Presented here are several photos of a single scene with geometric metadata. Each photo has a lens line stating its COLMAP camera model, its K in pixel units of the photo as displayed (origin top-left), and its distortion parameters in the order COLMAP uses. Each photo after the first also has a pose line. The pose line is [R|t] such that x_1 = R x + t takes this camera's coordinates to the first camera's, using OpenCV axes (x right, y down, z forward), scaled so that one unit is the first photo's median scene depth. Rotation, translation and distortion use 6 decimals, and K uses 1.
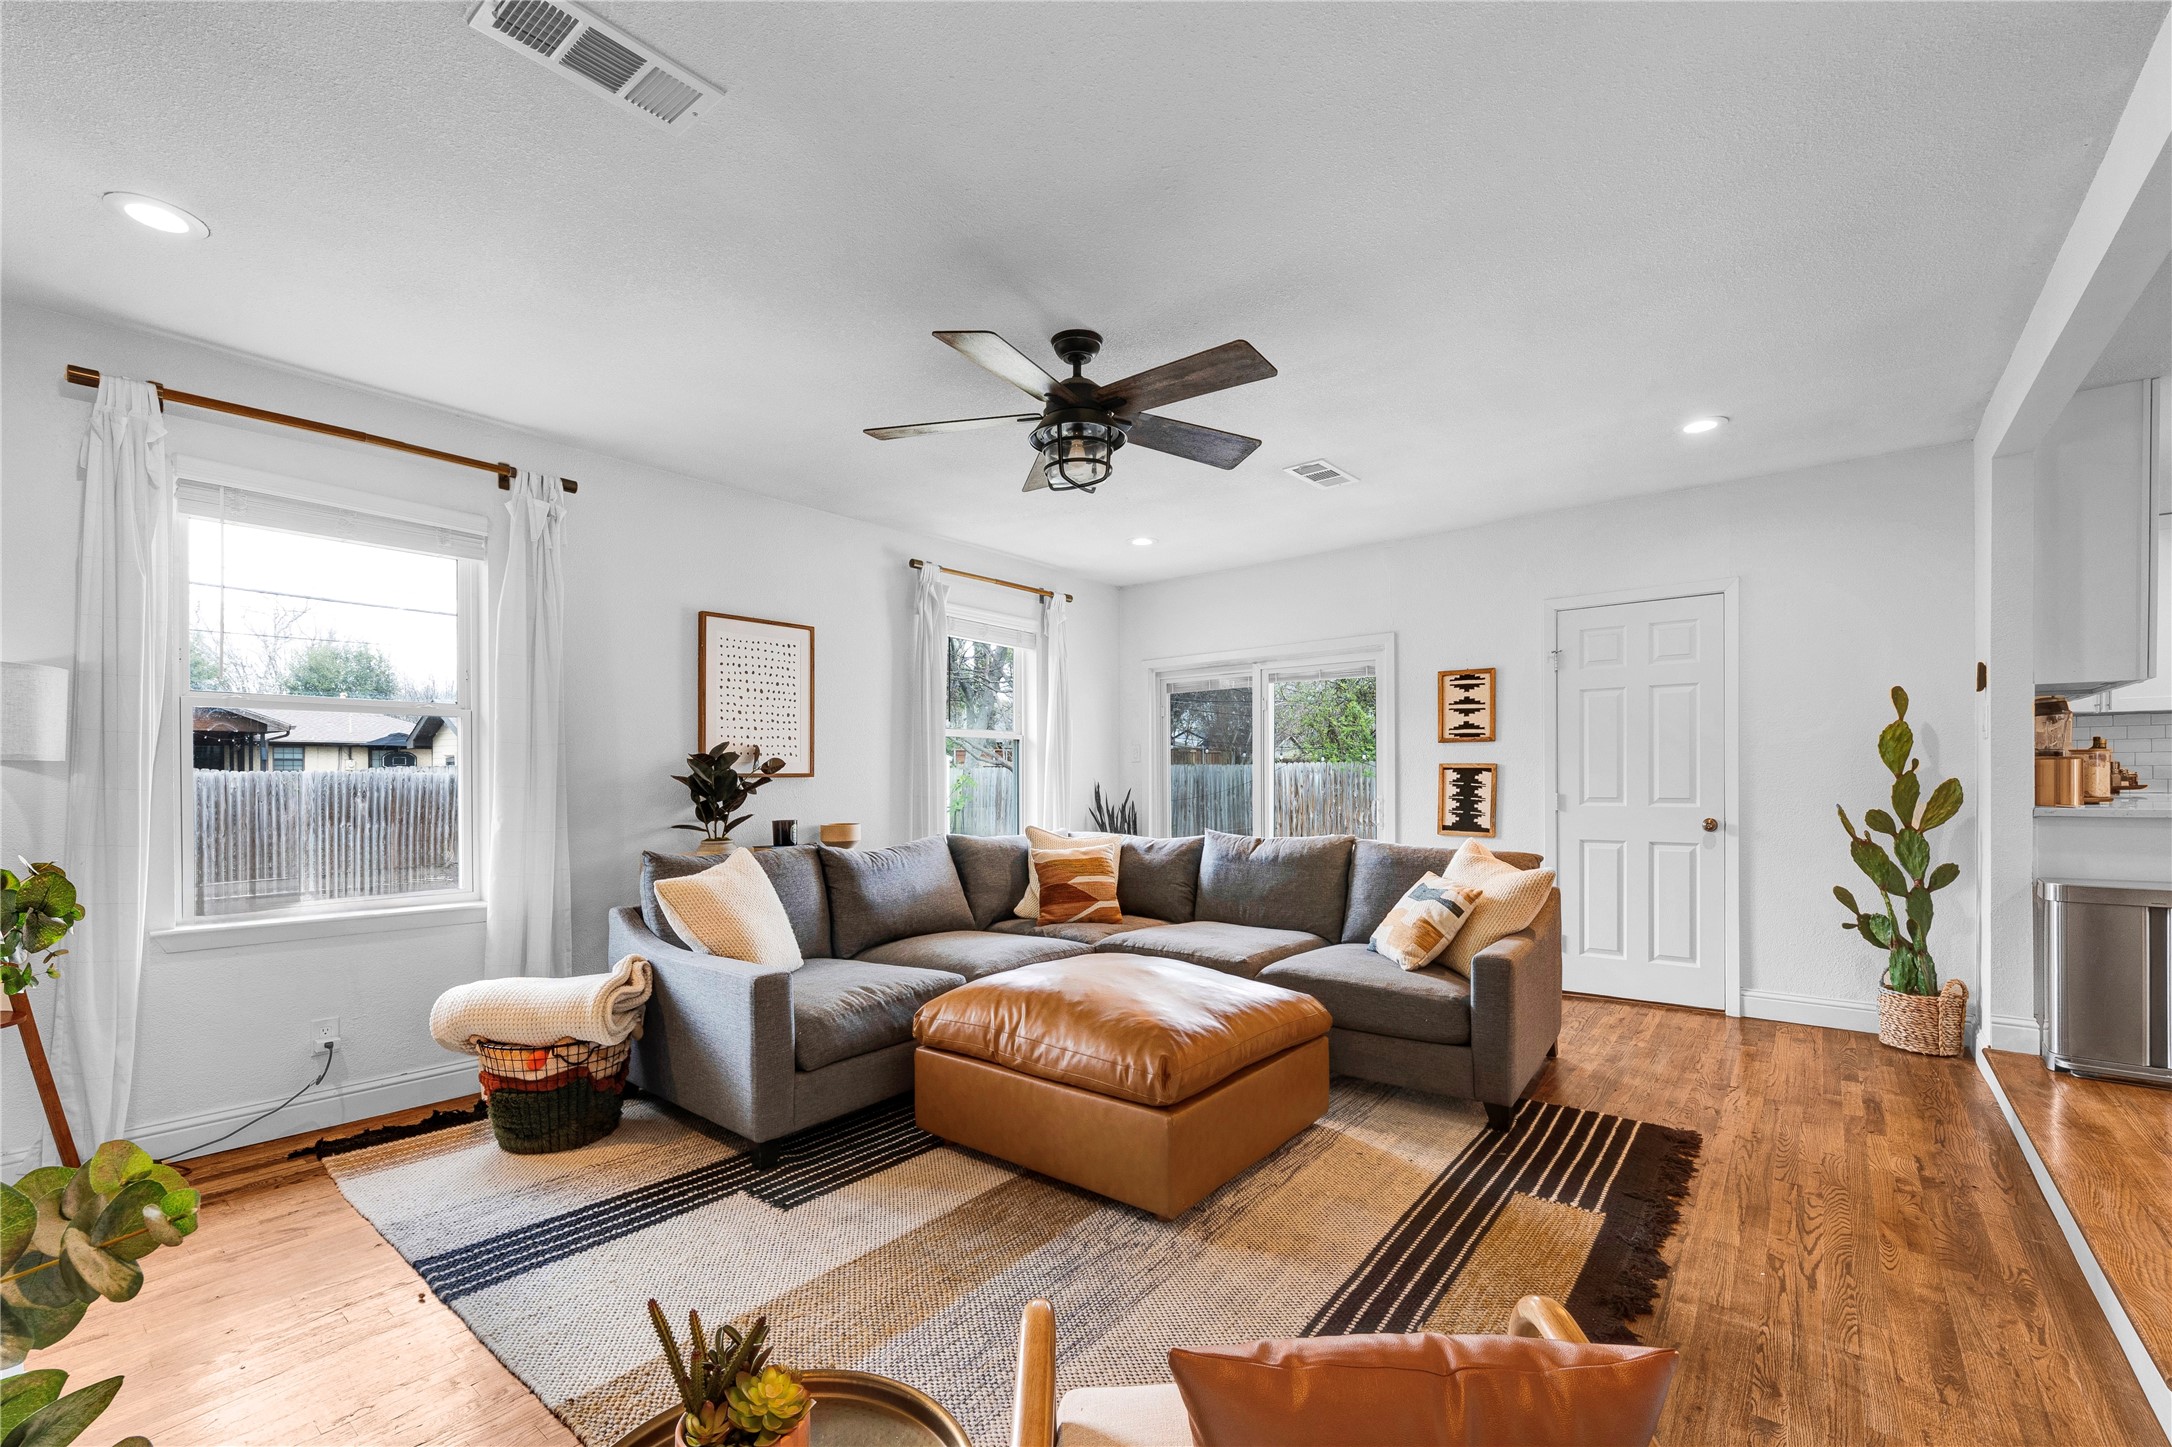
lens RADIAL K [[918.9, 0, 1092.2], [0, 918.9, 776.1], [0, 0, 1]] dist [0.001888, 0.000125]
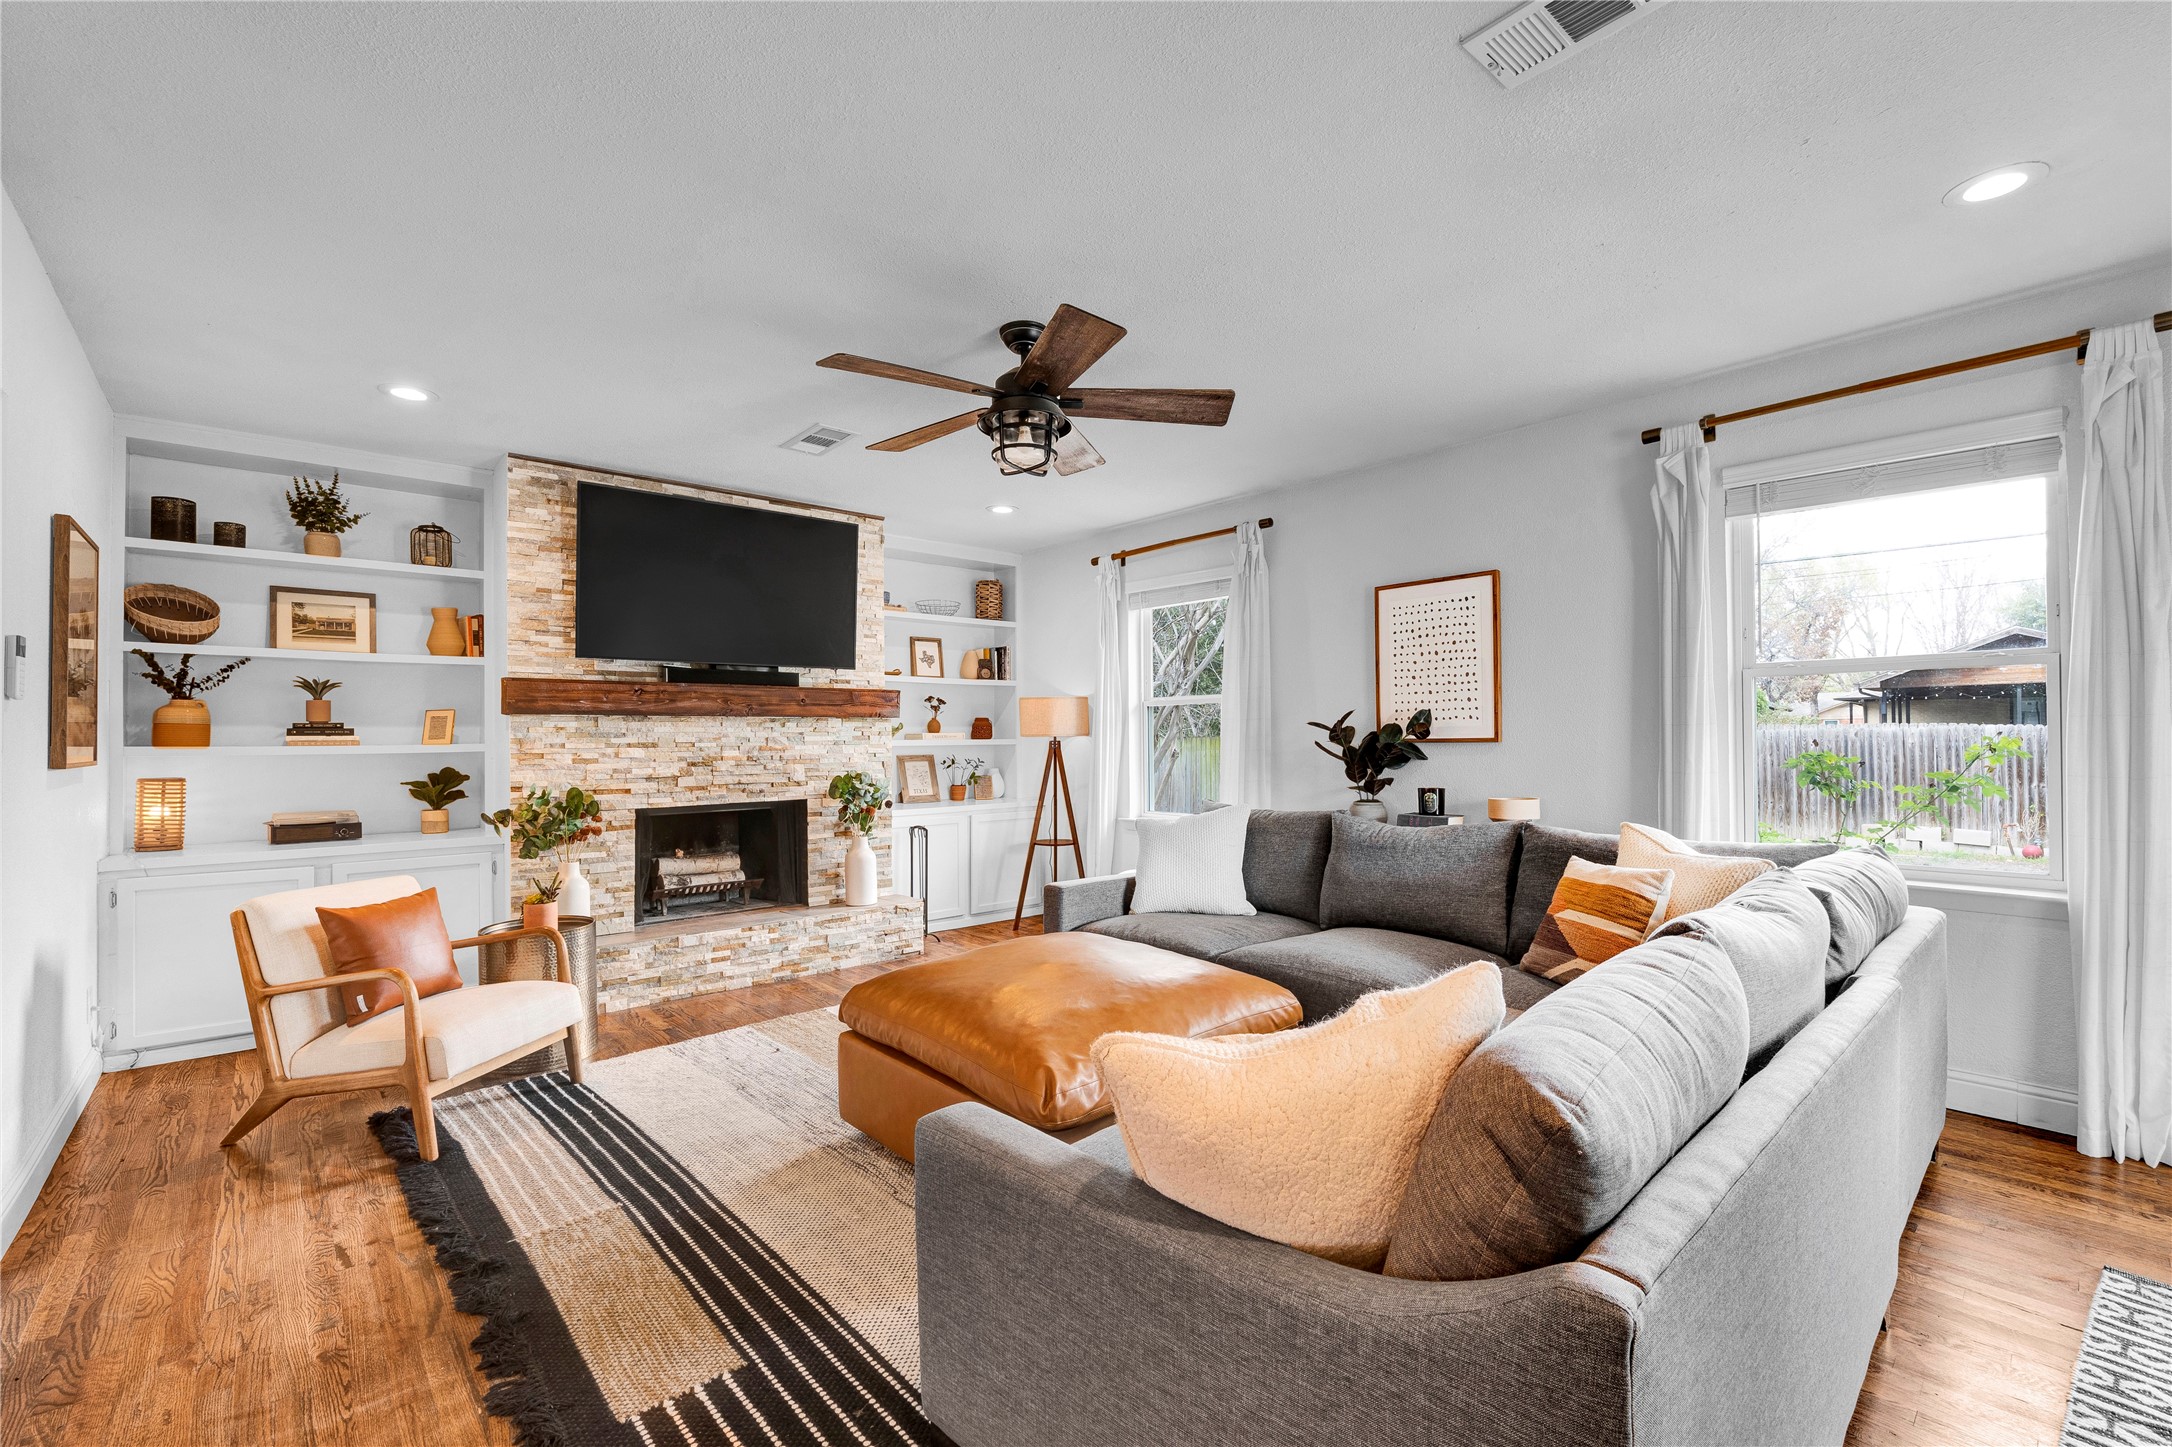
lens RADIAL K [[903.1, 0, 1092.9], [0, 903.1, 732.9], [0, 0, 1]] dist [-0.002590, 0.000065]
pose [[-0.159775, -0.001791, -0.987152, 0.649051], [0.008292, 0.999961, -0.003156, -0.008974], [0.987119, -0.008690, -0.159754, 0.818127]]
